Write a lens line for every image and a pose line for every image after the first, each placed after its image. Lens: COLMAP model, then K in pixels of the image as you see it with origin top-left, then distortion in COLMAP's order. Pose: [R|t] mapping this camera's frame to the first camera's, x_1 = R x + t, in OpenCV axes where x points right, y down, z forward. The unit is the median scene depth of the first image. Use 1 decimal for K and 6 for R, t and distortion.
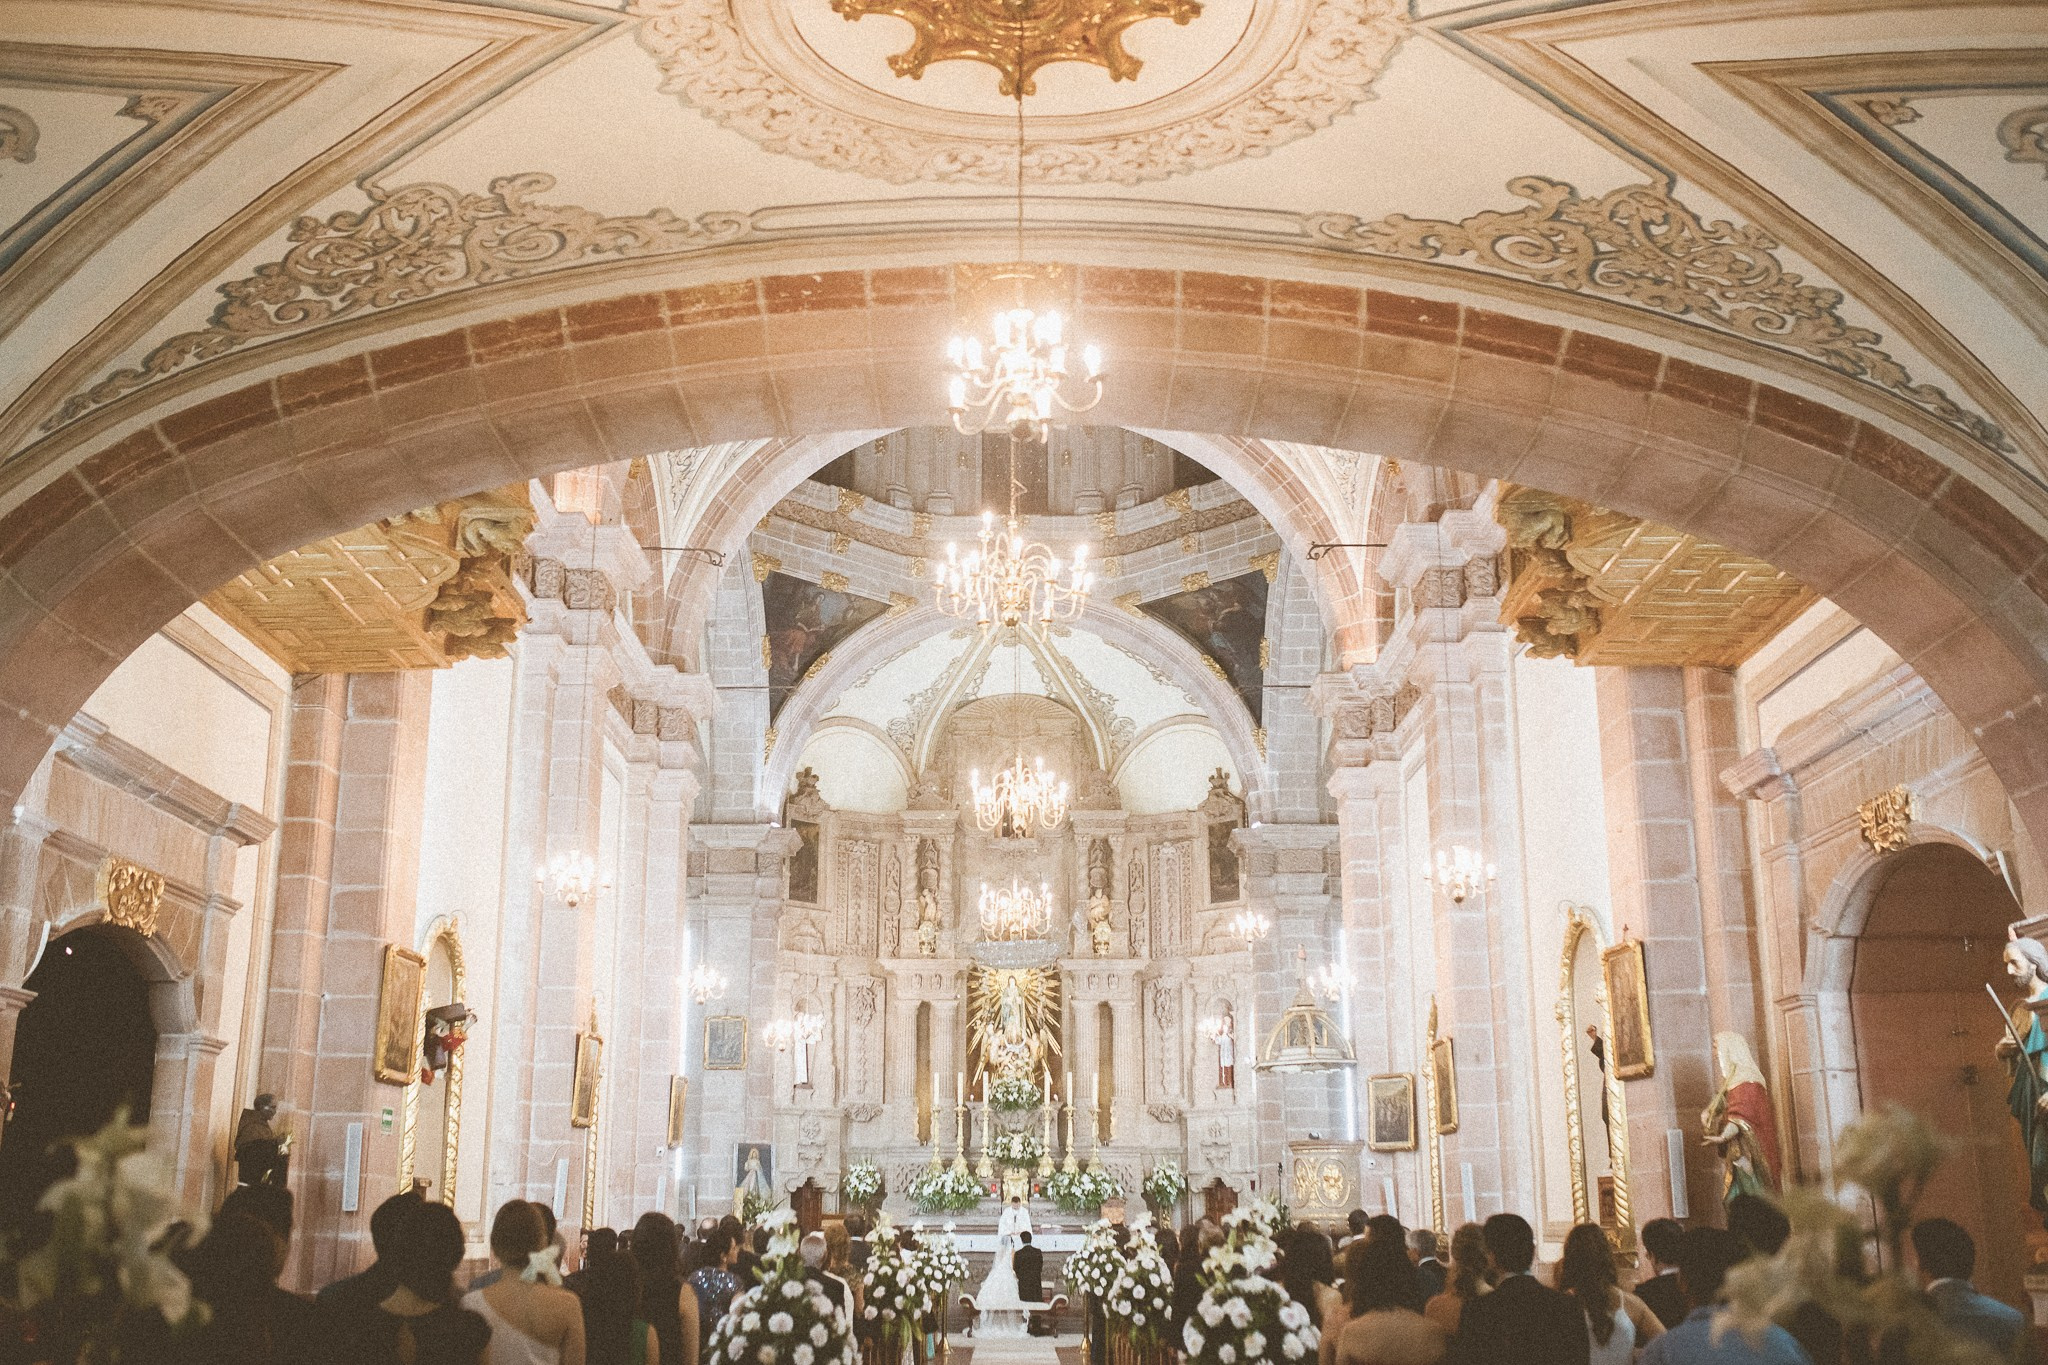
lens RADIAL K [[2108.7, 0, 1024.0], [0, 2108.7, 682.5], [0, 0, 1]] dist [-0.009922, 0.009288]
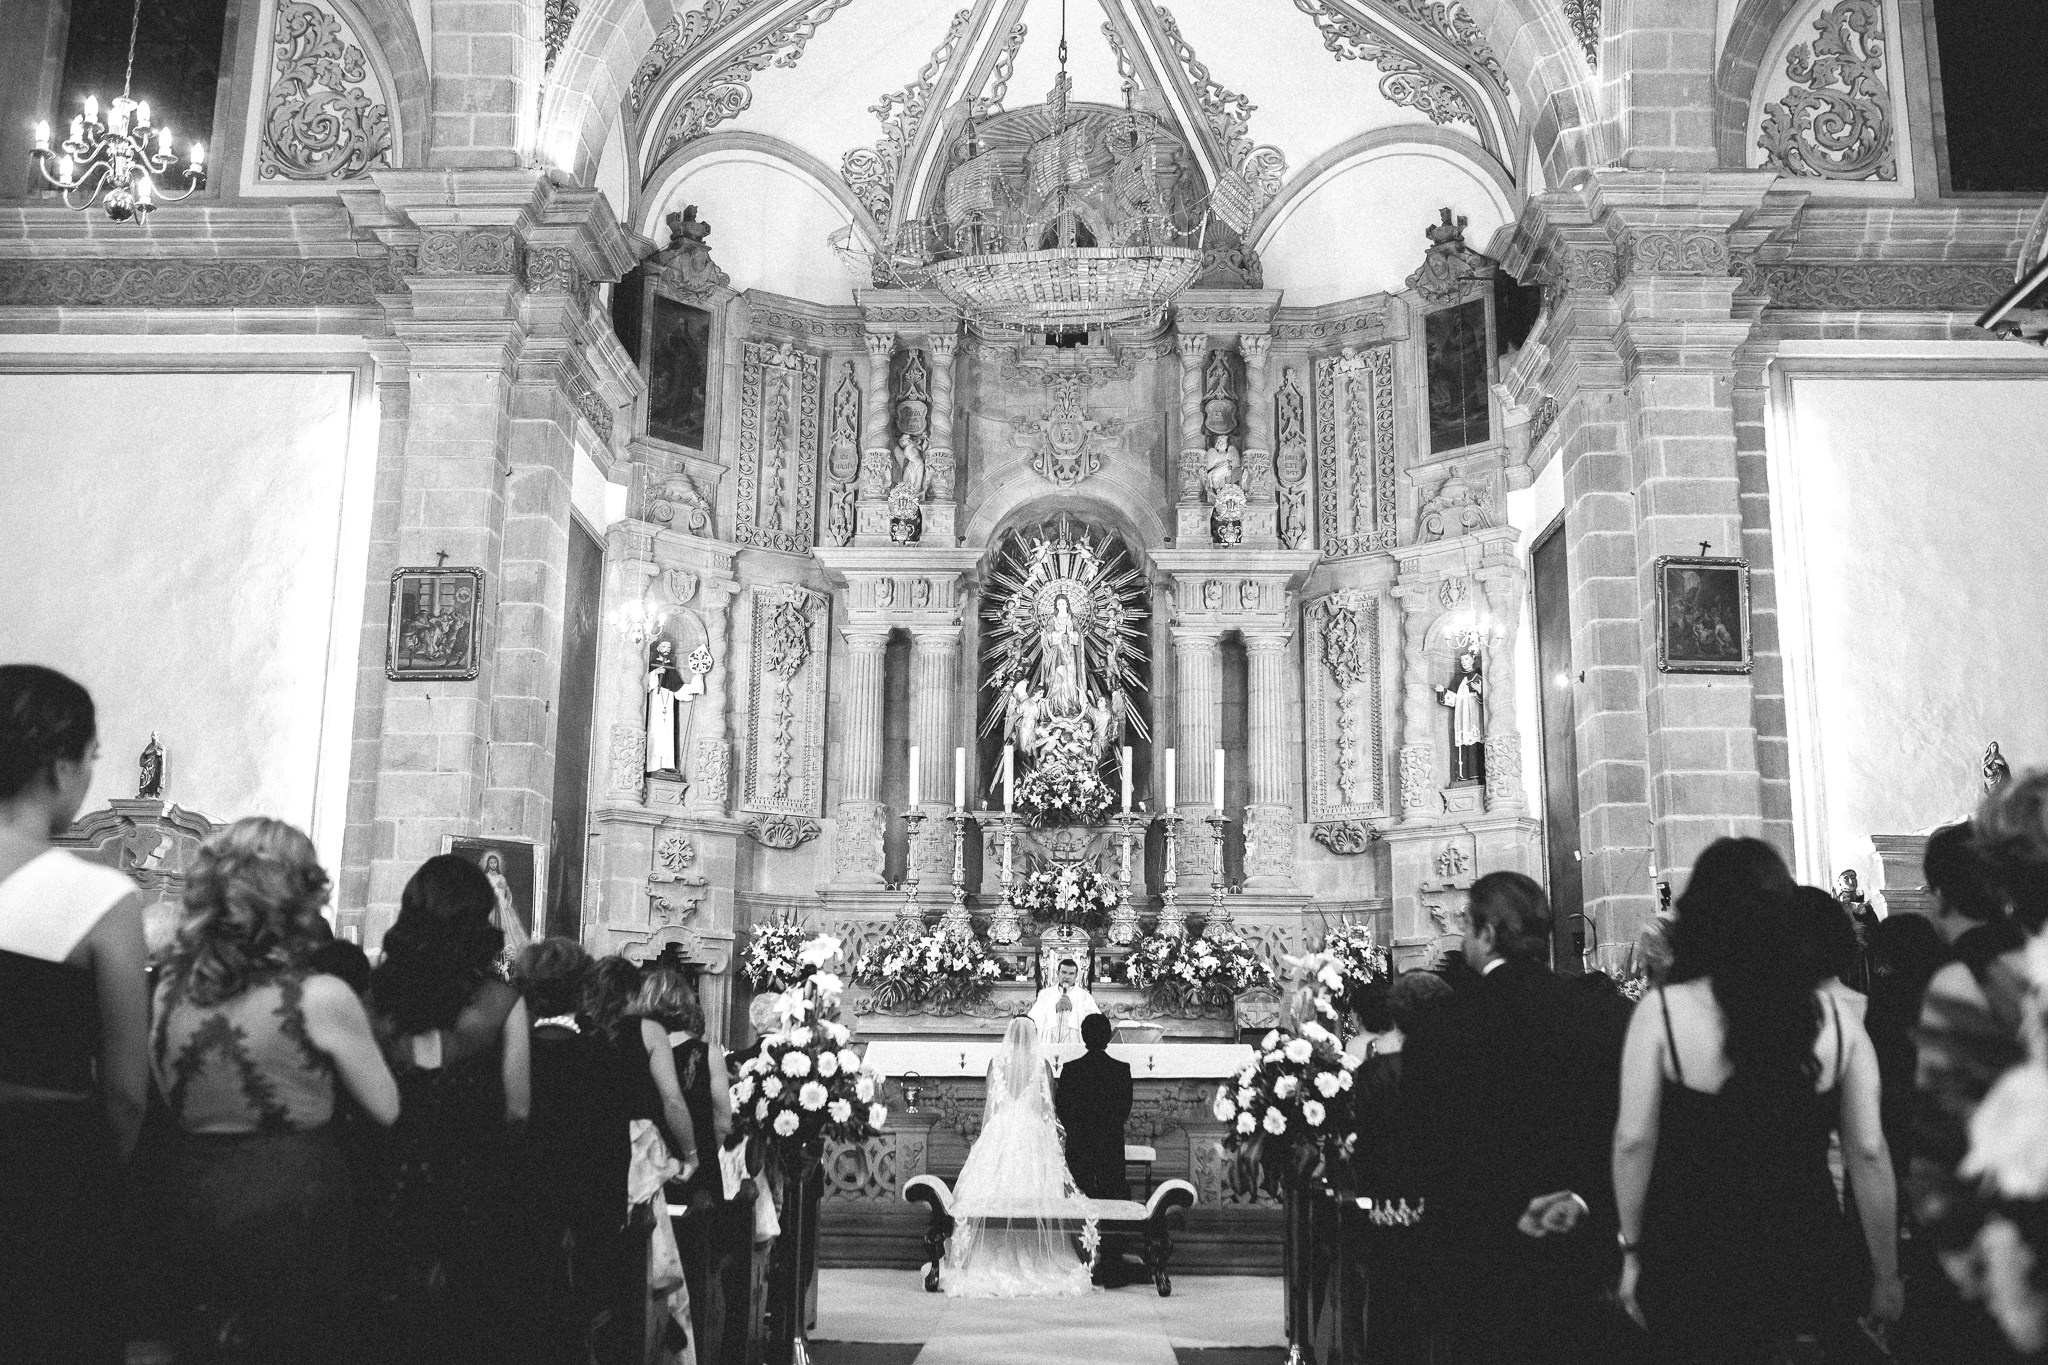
lens RADIAL K [[2004.1, 0, 1032.5], [0, 2004.1, 657.3], [0, 0, 1]] dist [-0.008265, 0.033056]
pose [[0.999636, 0.005886, -0.026320, 0.000573], [-0.004902, 0.999293, 0.037270, 0.139155], [0.026521, -0.037128, 0.998959, 0.488149]]
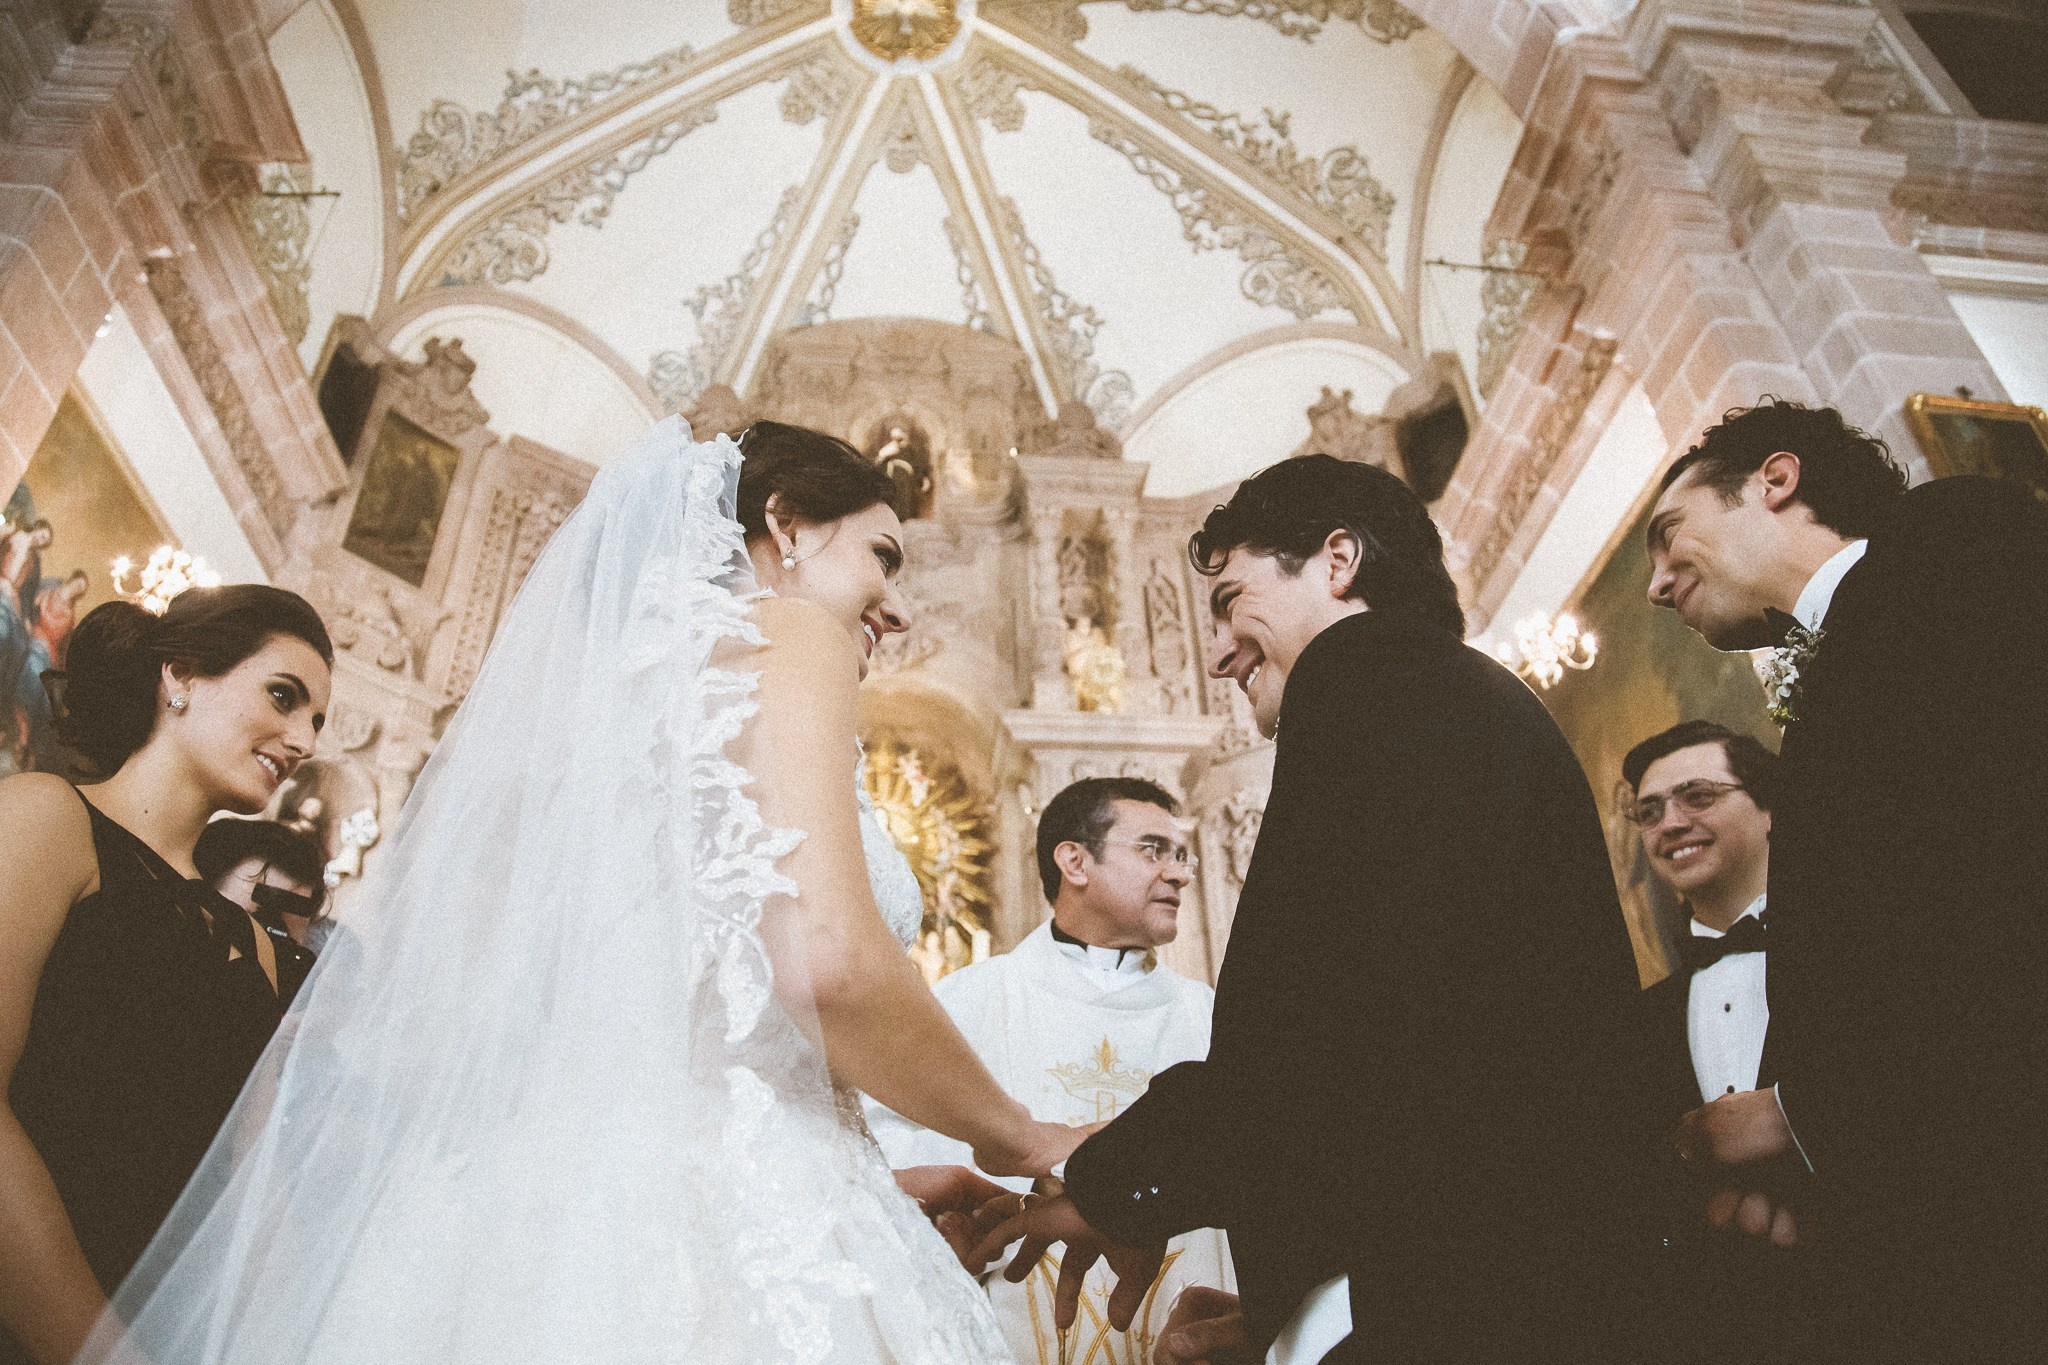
lens RADIAL K [[1394.5, 0, 1024.0], [0, 1394.5, 682.5], [0, 0, 1]] dist [-0.144864, 0.098531]
pose [[0.995058, 0.031534, 0.094155, -0.004173], [0.001932, 0.941906, -0.335870, 0.213802], [-0.099276, 0.334392, 0.937191, 0.746710]]
